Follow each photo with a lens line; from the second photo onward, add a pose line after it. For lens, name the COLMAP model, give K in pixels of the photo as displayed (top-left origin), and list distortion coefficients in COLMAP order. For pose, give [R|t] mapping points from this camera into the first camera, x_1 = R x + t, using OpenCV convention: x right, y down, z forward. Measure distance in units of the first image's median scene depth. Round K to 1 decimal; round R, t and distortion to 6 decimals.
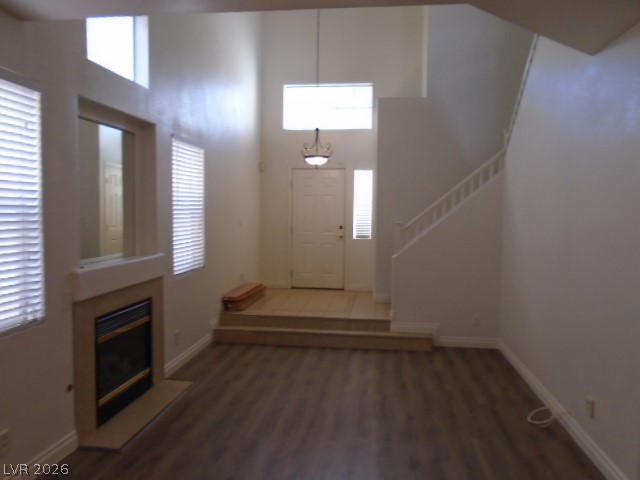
lens RADIAL K [[479.0, 0, 320.0], [0, 479.0, 240.0], [0, 0, 1]] dist [-0.044575, 0.002177]
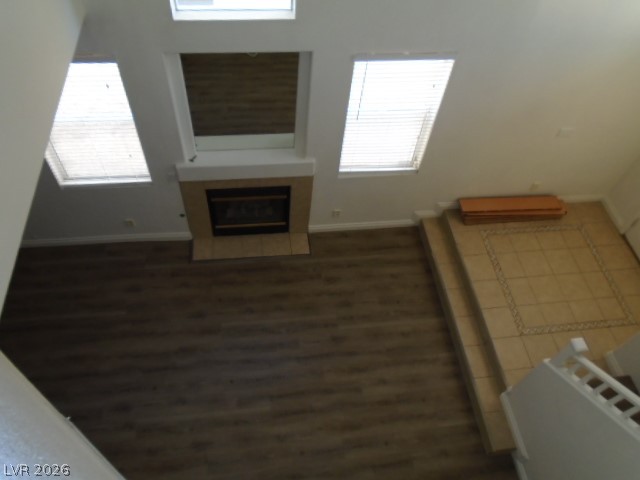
lens RADIAL K [[479.0, 0, 320.0], [0, 479.0, 240.0], [0, 0, 1]] dist [-0.044575, 0.002177]
pose [[0.250800, 0.793566, -0.554394, 0.412691], [-0.128921, 0.594977, 0.793336, -0.732623], [0.959416, -0.127495, 0.251528, 0.759015]]
